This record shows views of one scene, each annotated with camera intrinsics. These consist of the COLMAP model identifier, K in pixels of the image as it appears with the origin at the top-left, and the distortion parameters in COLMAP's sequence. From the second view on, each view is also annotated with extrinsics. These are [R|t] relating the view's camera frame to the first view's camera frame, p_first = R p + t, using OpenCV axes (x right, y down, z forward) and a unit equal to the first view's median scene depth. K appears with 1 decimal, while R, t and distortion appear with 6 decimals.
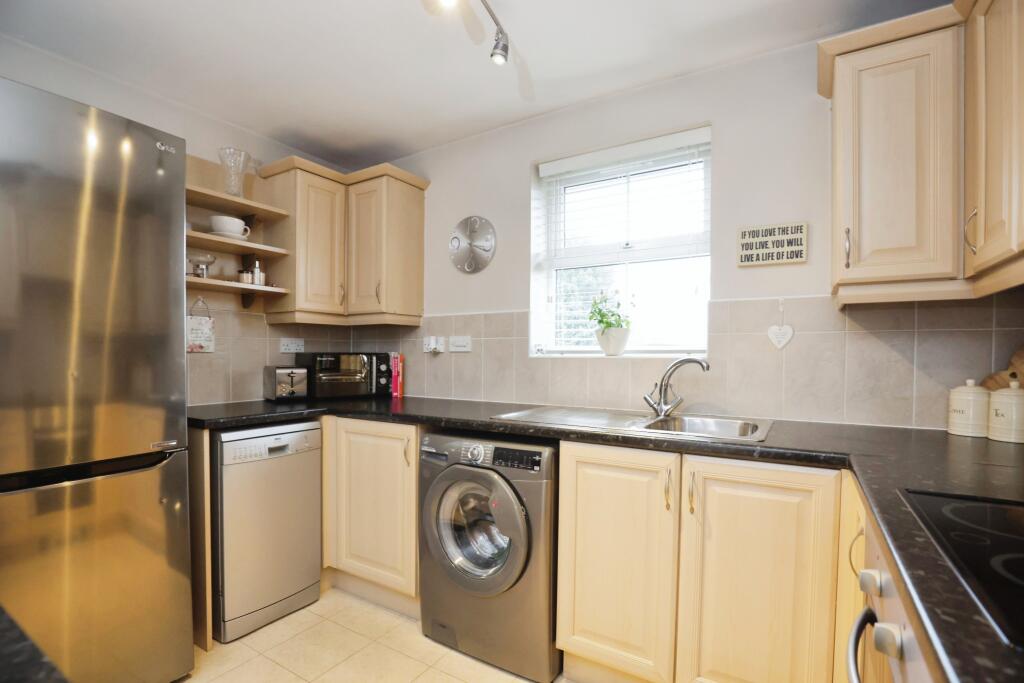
lens RADIAL K [[474.5, 0, 513.5], [0, 474.5, 361.9], [0, 0, 1]] dist [-0.014874, -0.000005]
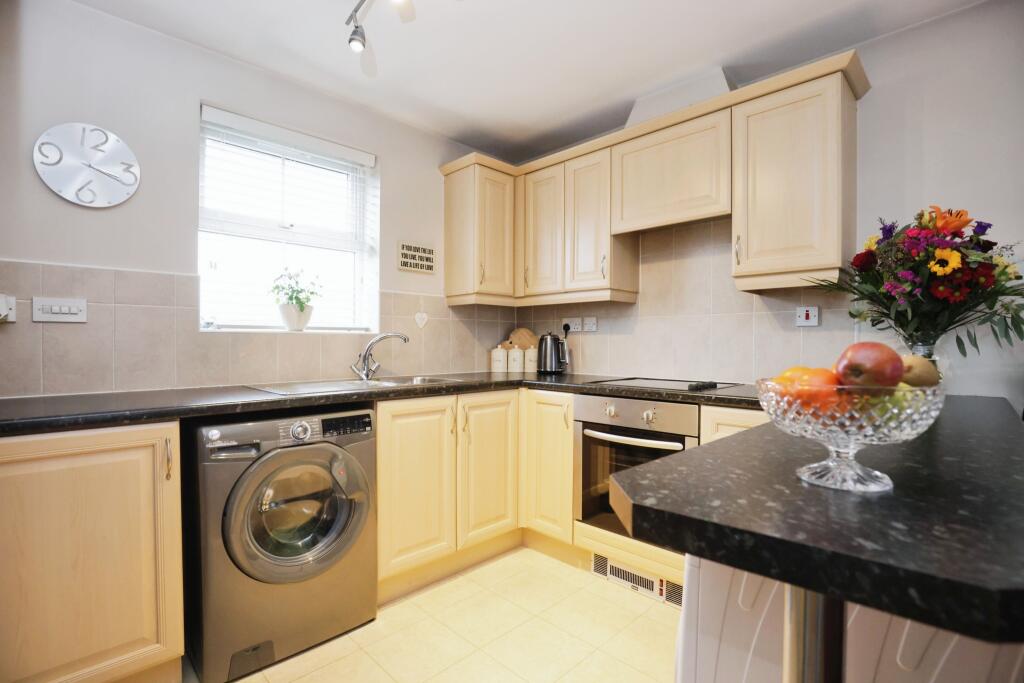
lens RADIAL K [[479.8, 0, 514.4], [0, 479.8, 346.0], [0, 0, 1]] dist [-0.015983, -0.000086]
pose [[0.241108, -0.009798, 0.970449, -0.843613], [0.014064, 0.999879, 0.006601, 0.023068], [-0.970396, 0.012057, 0.241217, 0.340722]]
